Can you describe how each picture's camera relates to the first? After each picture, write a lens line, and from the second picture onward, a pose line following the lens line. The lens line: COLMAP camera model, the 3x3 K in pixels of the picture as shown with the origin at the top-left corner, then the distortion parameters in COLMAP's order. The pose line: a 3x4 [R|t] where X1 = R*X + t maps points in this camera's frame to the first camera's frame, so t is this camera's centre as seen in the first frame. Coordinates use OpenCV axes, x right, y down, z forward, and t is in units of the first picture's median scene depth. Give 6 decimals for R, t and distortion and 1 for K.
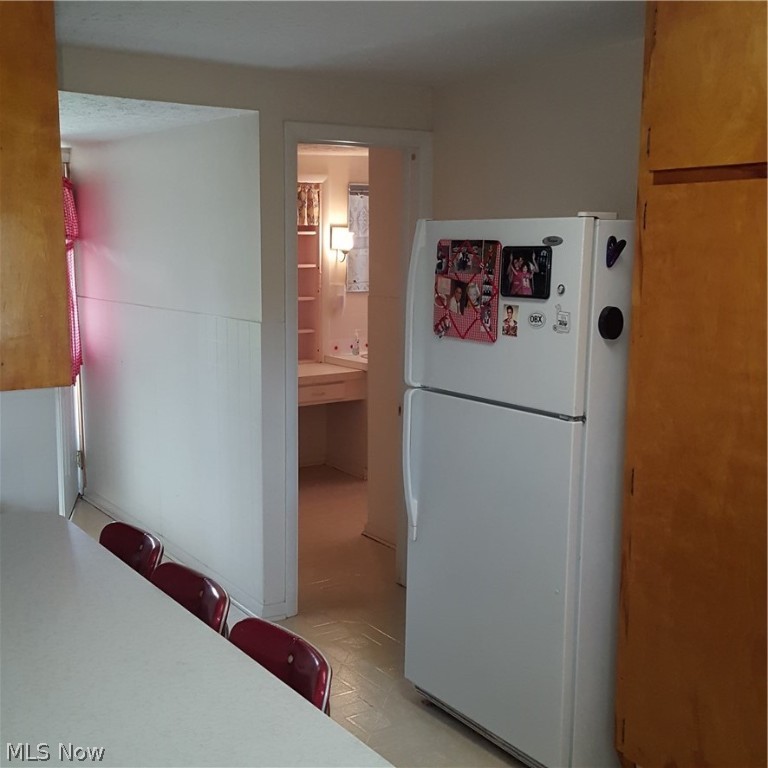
lens RADIAL K [[986.8, 0, 383.5], [0, 986.8, 383.4], [0, 0, 1]] dist [0.119632, 0.000000]
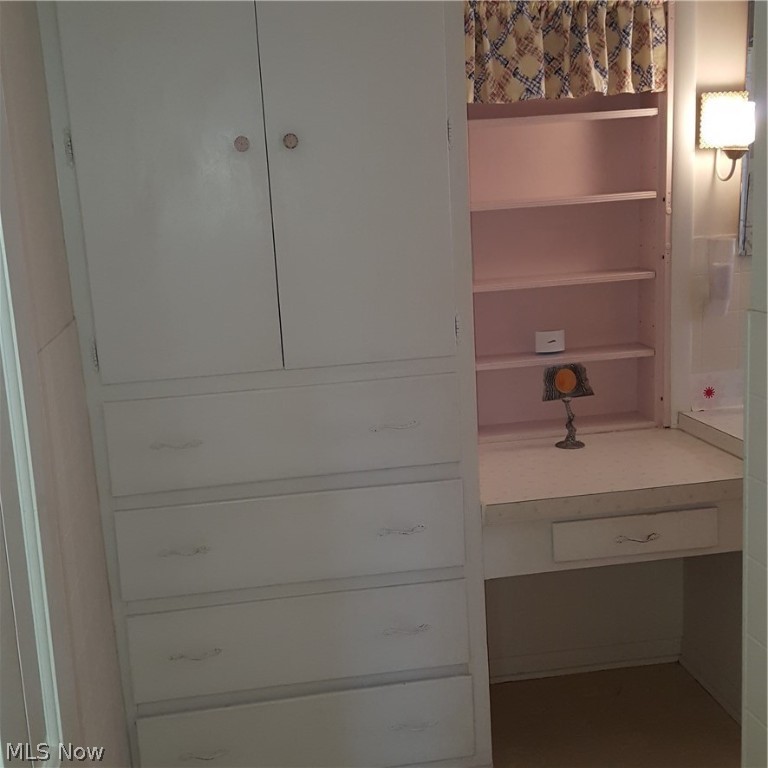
lens RADIAL K [[986.8, 0, 386.0], [0, 986.8, 383.7], [0, 0, 1]] dist [0.119632, 0.000000]
pose [[0.908839, 0.012089, -0.416973, 0.003282], [-0.004212, 0.999795, 0.019806, -0.048353], [0.417126, -0.016244, 0.908703, 0.576449]]
